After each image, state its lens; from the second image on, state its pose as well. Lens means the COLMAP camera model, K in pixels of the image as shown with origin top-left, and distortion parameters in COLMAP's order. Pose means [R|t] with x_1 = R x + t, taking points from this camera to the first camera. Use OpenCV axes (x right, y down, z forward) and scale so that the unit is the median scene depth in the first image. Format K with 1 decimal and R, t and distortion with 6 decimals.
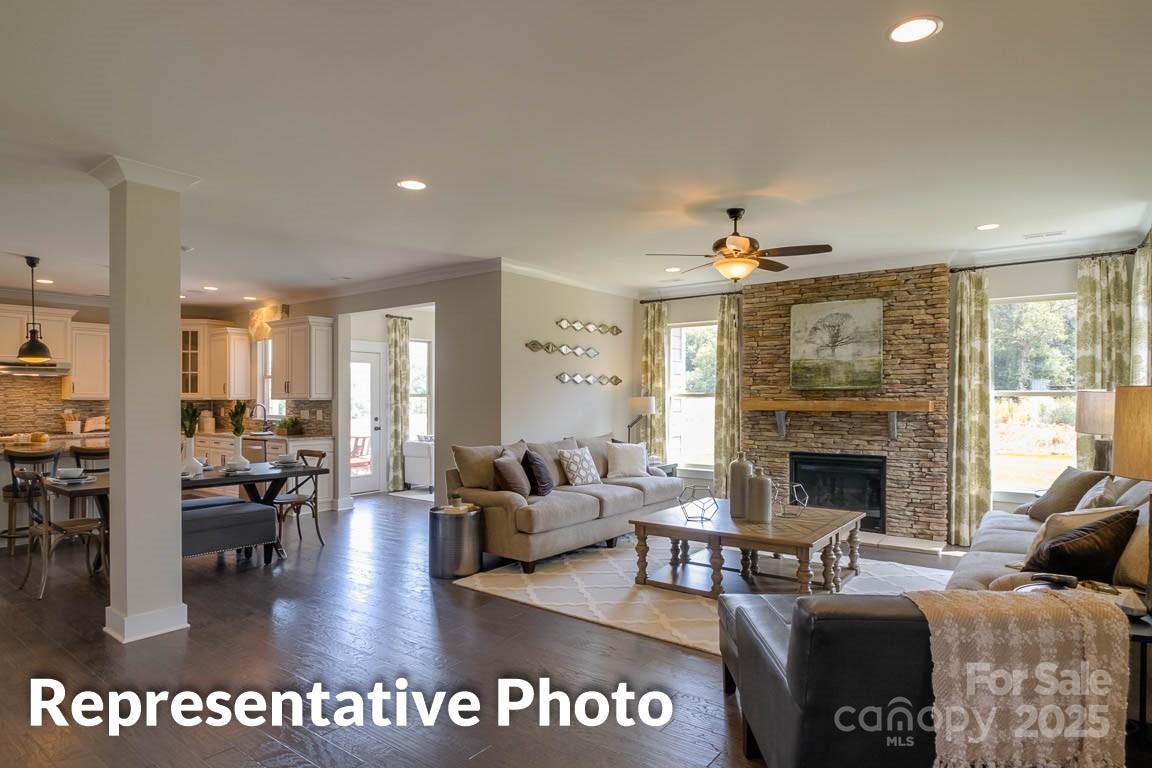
lens RADIAL K [[667.7, 0, 576.0], [0, 667.7, 384.0], [0, 0, 1]] dist [-0.001212, -0.001446]
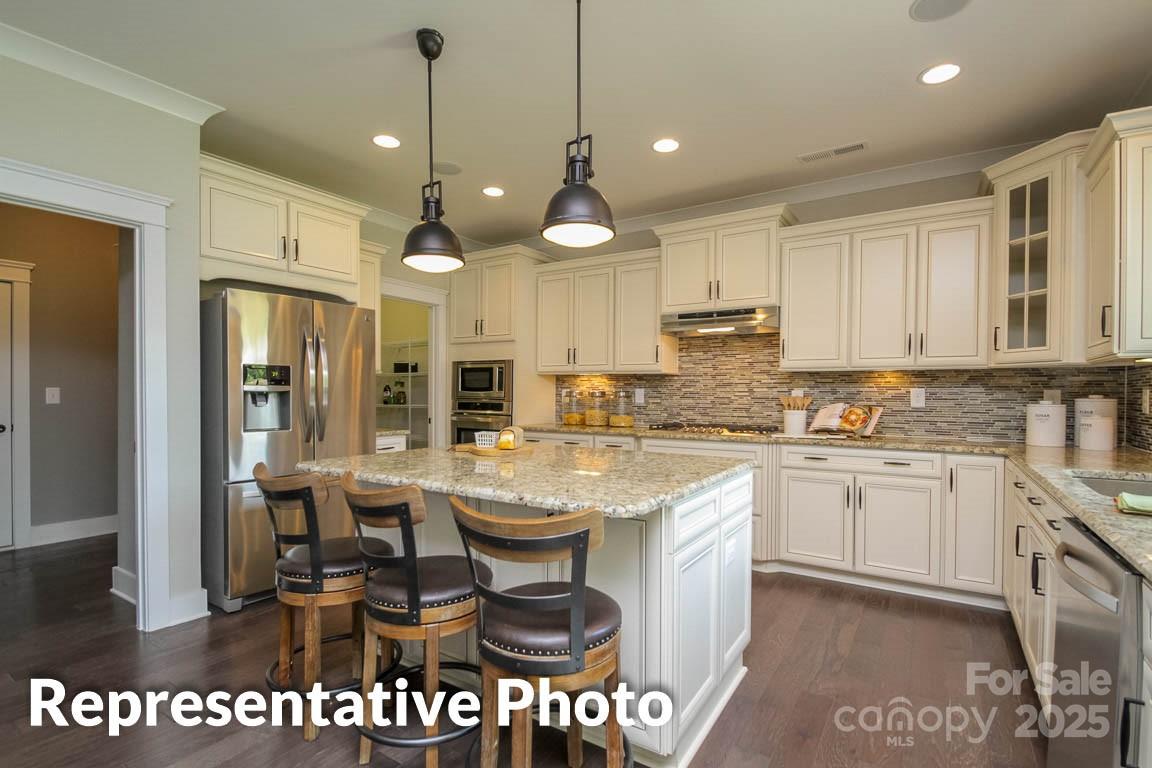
lens RADIAL K [[541.2, 0, 589.2], [0, 541.2, 396.2], [0, 0, 1]] dist [0.002958, -0.000522]
pose [[0.098325, 0.007910, -0.995123, -0.327972], [0.018450, 0.999782, 0.009770, 0.036932], [0.994983, -0.019321, 0.098158, 0.797862]]
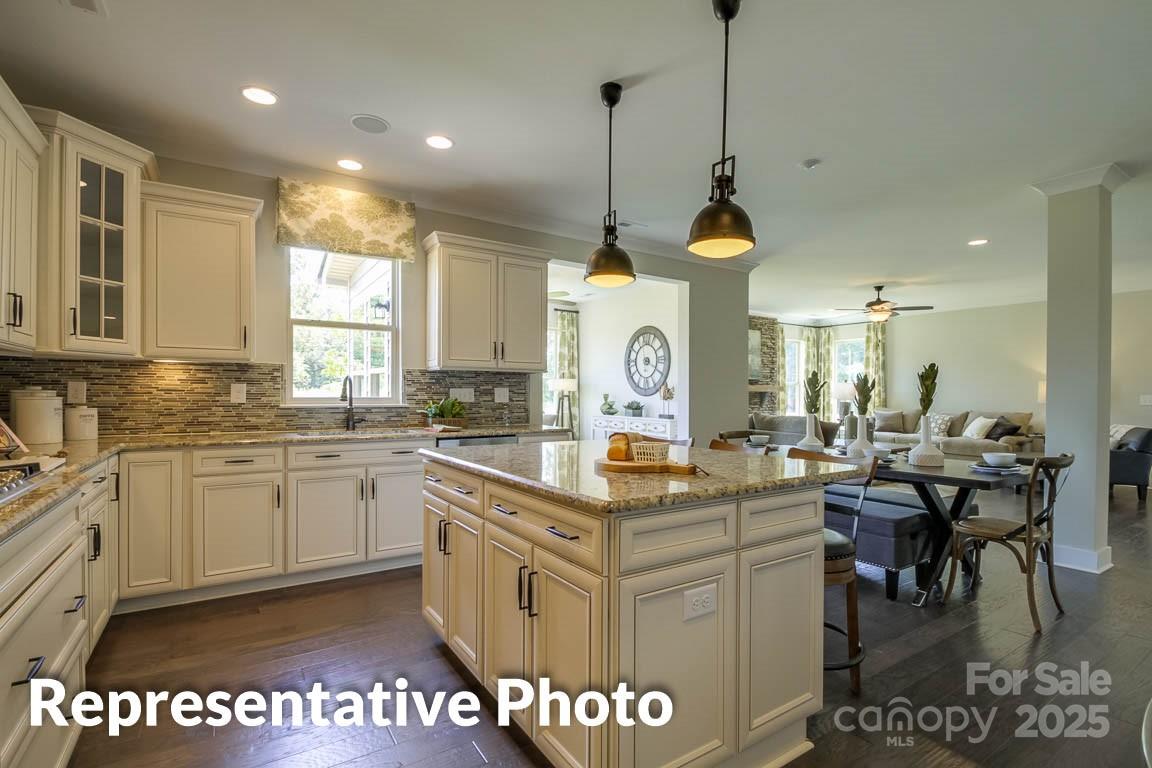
lens RADIAL K [[541.2, 0, 589.2], [0, 541.2, 396.2], [0, 0, 1]] dist [0.002958, -0.000522]
pose [[0.312282, 0.002036, 0.949987, -0.859551], [-0.029984, 0.999521, 0.007715, 0.038806], [-0.949516, -0.030893, 0.312193, 0.725203]]
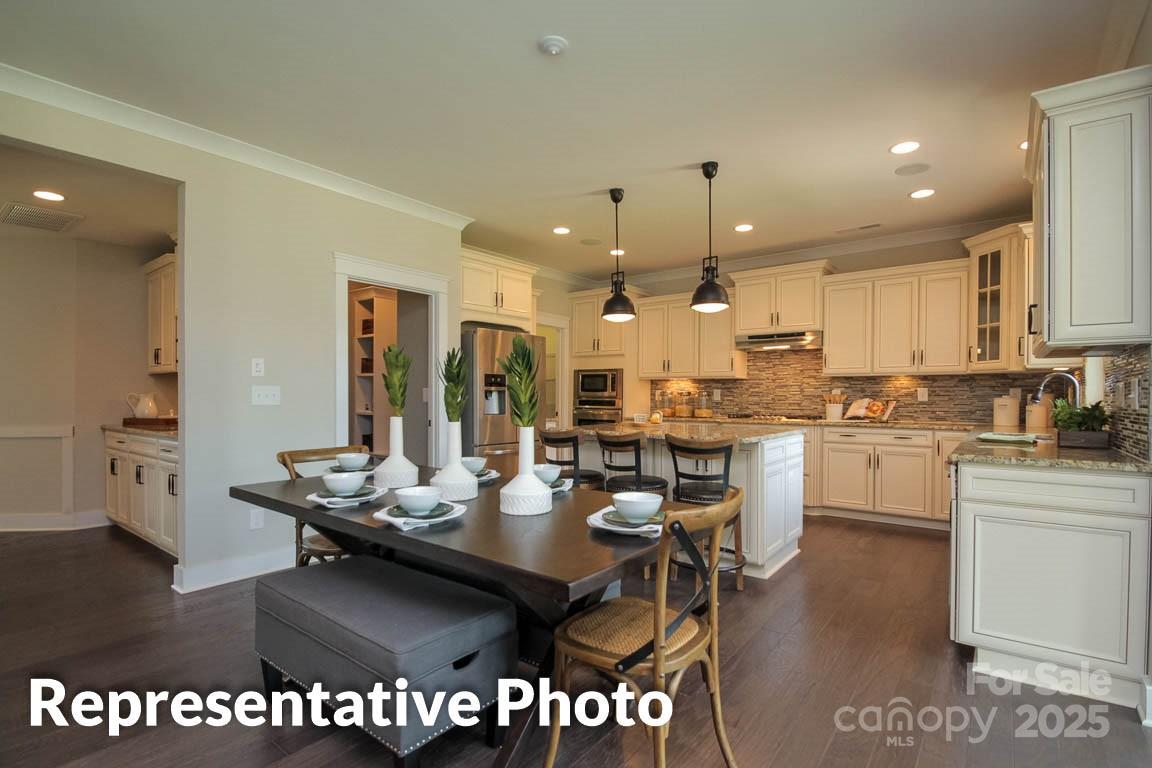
lens RADIAL K [[541.2, 0, 589.2], [0, 541.2, 396.2], [0, 0, 1]] dist [0.002958, -0.000522]
pose [[0.016700, 0.000173, -0.999861, -0.128224], [0.019990, 0.999800, 0.000507, 0.041051], [0.999661, -0.019996, 0.016694, 0.714222]]
